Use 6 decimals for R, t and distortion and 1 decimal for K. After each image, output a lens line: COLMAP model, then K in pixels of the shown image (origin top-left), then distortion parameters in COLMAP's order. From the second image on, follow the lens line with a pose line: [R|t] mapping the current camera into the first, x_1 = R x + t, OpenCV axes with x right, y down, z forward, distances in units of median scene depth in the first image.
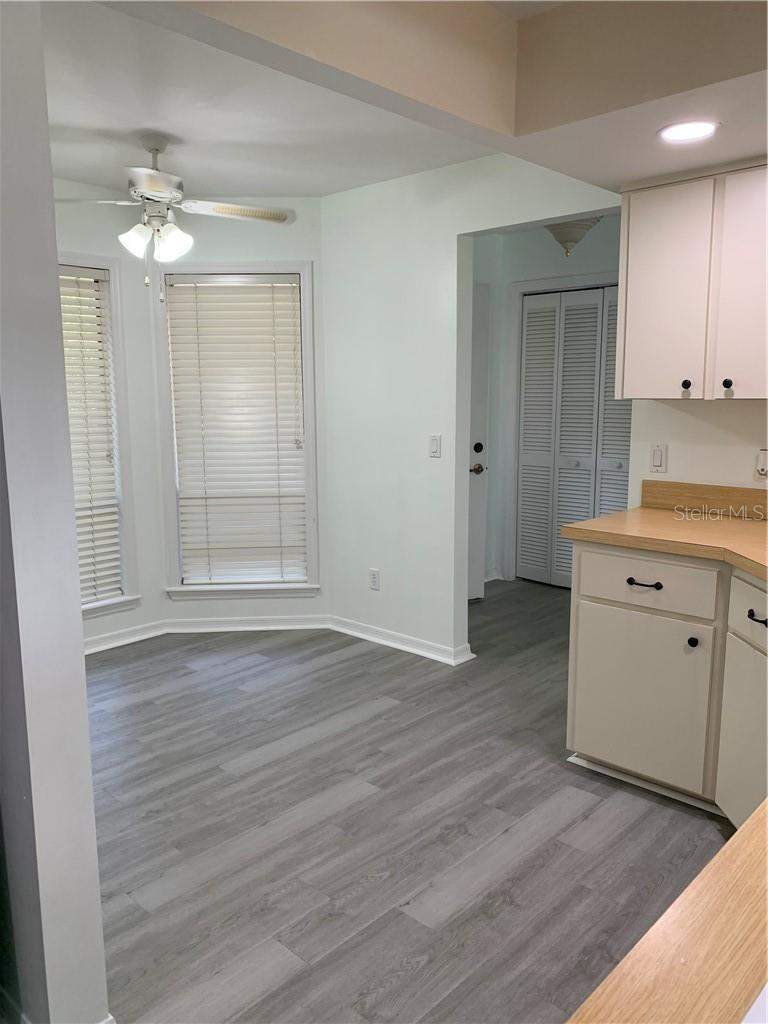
lens RADIAL K [[782.6, 0, 381.1], [0, 782.6, 513.1], [0, 0, 1]] dist [0.012890, -0.005683]
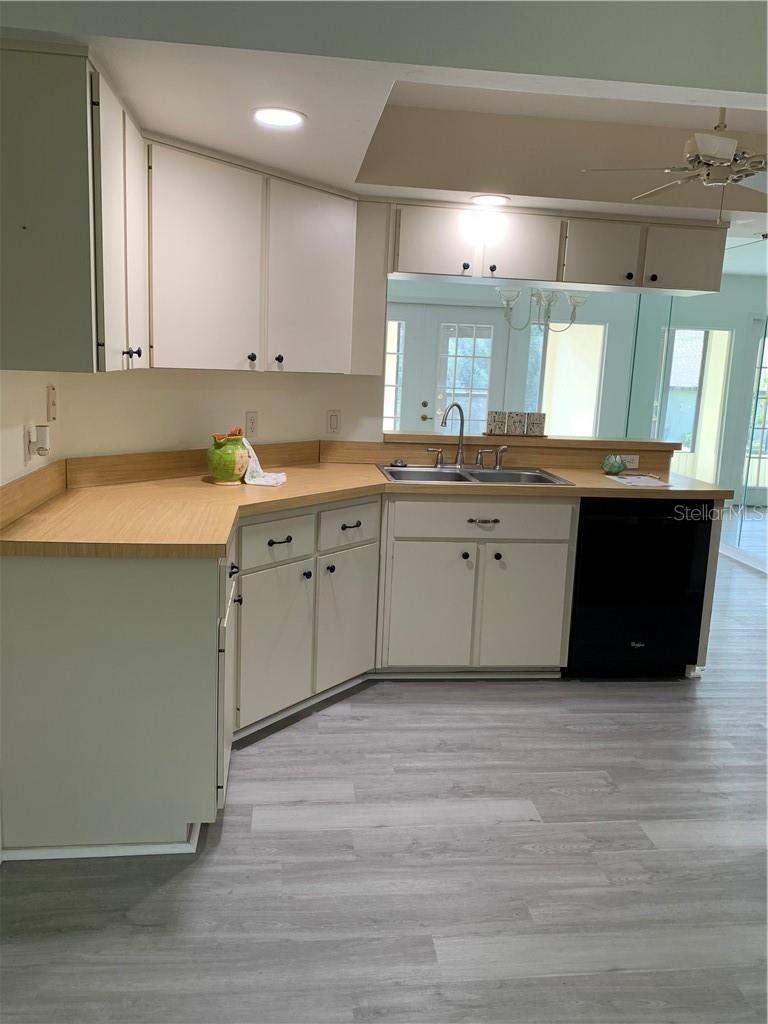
lens RADIAL K [[782.6, 0, 378.8], [0, 782.6, 510.5], [0, 0, 1]] dist [0.012890, -0.005683]
pose [[-0.768553, -0.144616, 0.623228, -0.426224], [0.059105, 0.953904, 0.294234, -0.277954], [-0.637050, 0.262970, -0.724578, 1.772114]]
